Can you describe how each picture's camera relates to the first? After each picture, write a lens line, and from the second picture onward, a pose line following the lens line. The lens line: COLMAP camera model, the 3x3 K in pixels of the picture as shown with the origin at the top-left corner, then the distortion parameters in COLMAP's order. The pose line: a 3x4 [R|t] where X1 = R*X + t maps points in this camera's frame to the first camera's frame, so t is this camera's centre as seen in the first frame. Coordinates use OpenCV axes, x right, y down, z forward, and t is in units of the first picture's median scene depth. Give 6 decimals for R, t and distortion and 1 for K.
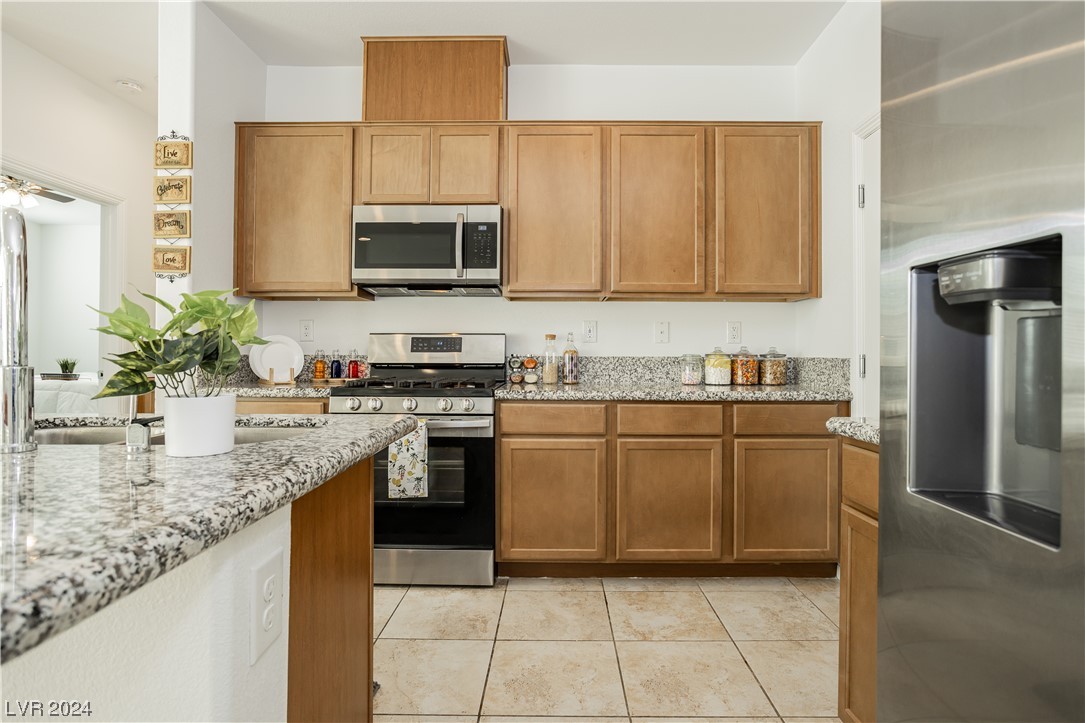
lens RADIAL K [[559.2, 0, 549.2], [0, 559.2, 351.5], [0, 0, 1]] dist [-0.033681, 0.006848]
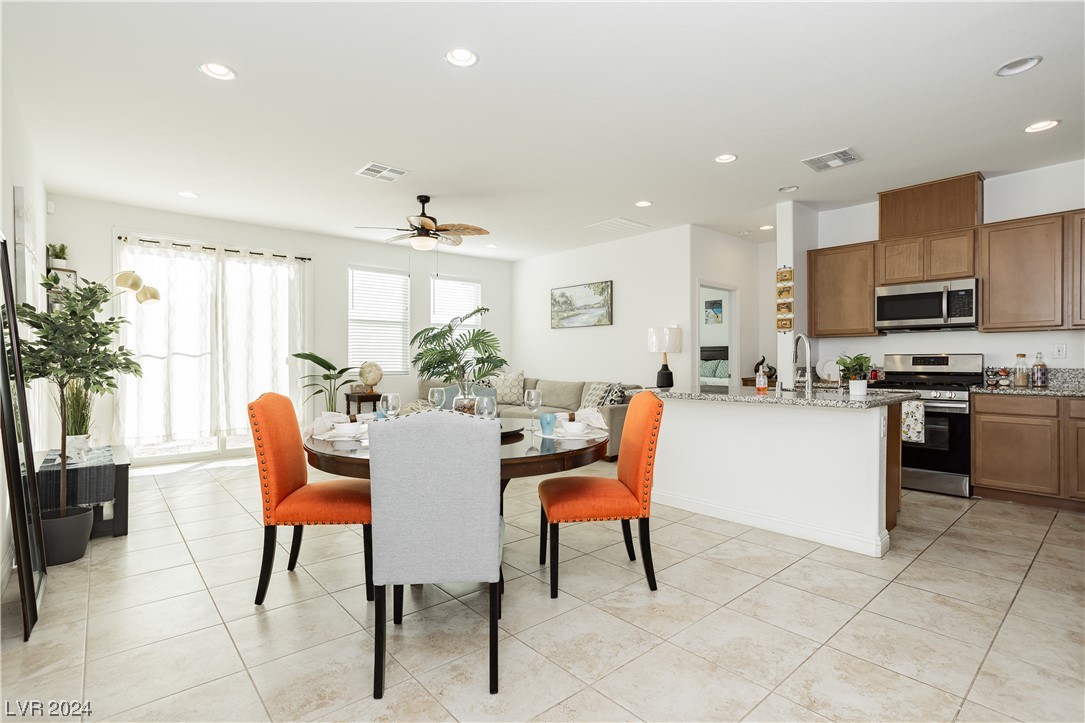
lens RADIAL K [[515.0, 0, 555.2], [0, 515.0, 362.0], [0, 0, 1]] dist [-0.031049, 0.018978]
pose [[0.675347, -0.002975, -0.737494, 0.184012], [0.008459, 0.999957, 0.003712, -0.026141], [0.737452, -0.008745, 0.675343, -0.950893]]
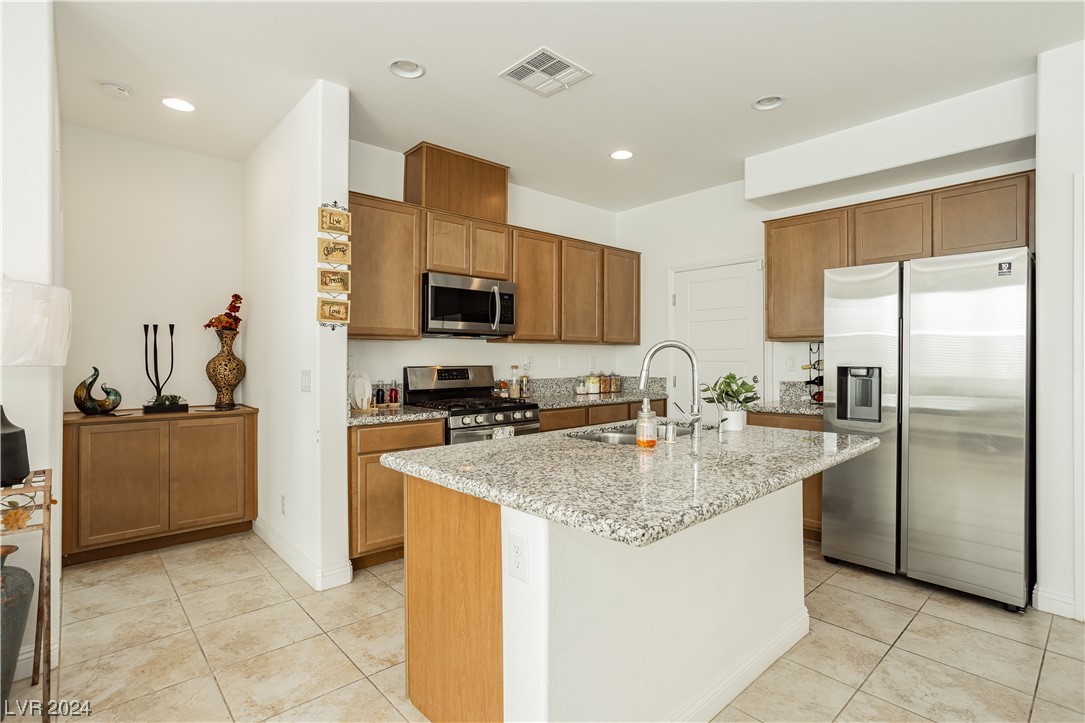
lens RADIAL K [[530.4, 0, 544.3], [0, 530.4, 358.6], [0, 0, 1]] dist [-0.041155, 0.023580]
pose [[0.734394, -0.005914, 0.678697, -0.999460], [0.001209, 0.999972, 0.007405, -0.065545], [-0.678722, -0.004618, 0.734381, -0.114428]]
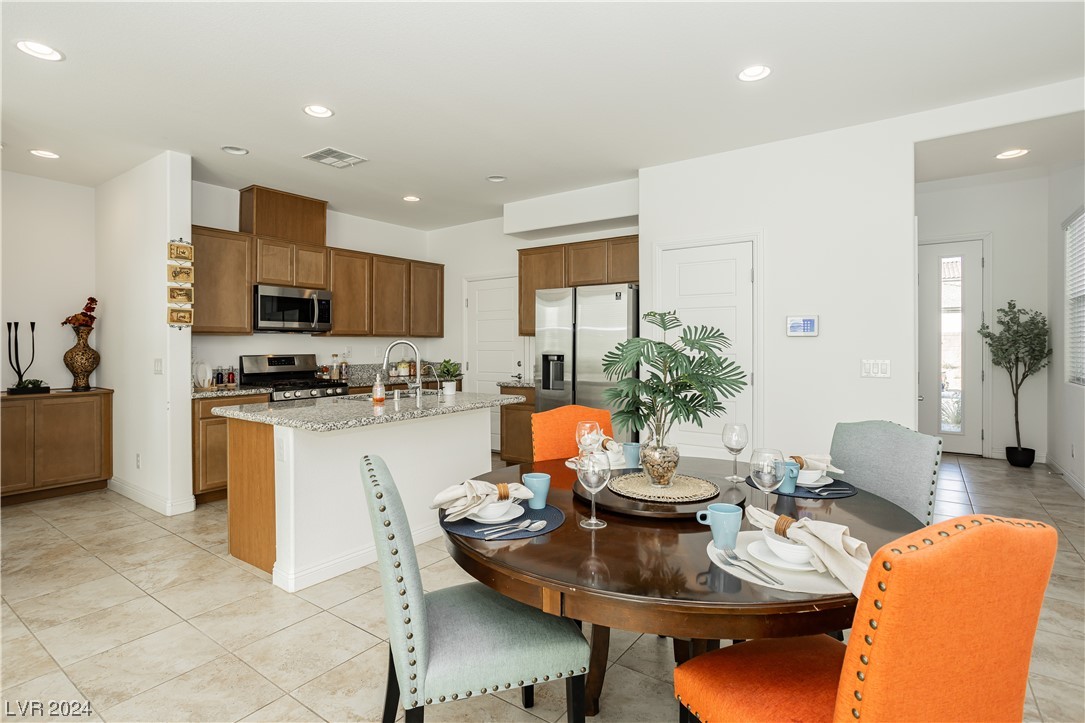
lens RADIAL K [[542.6, 0, 524.2], [0, 542.6, 347.3], [0, 0, 1]] dist [-0.033400, 0.023317]
pose [[0.590944, -0.009666, 0.806655, -1.226069], [0.000936, 0.999936, 0.011296, -0.082256], [-0.806712, -0.005920, 0.590915, -0.689816]]
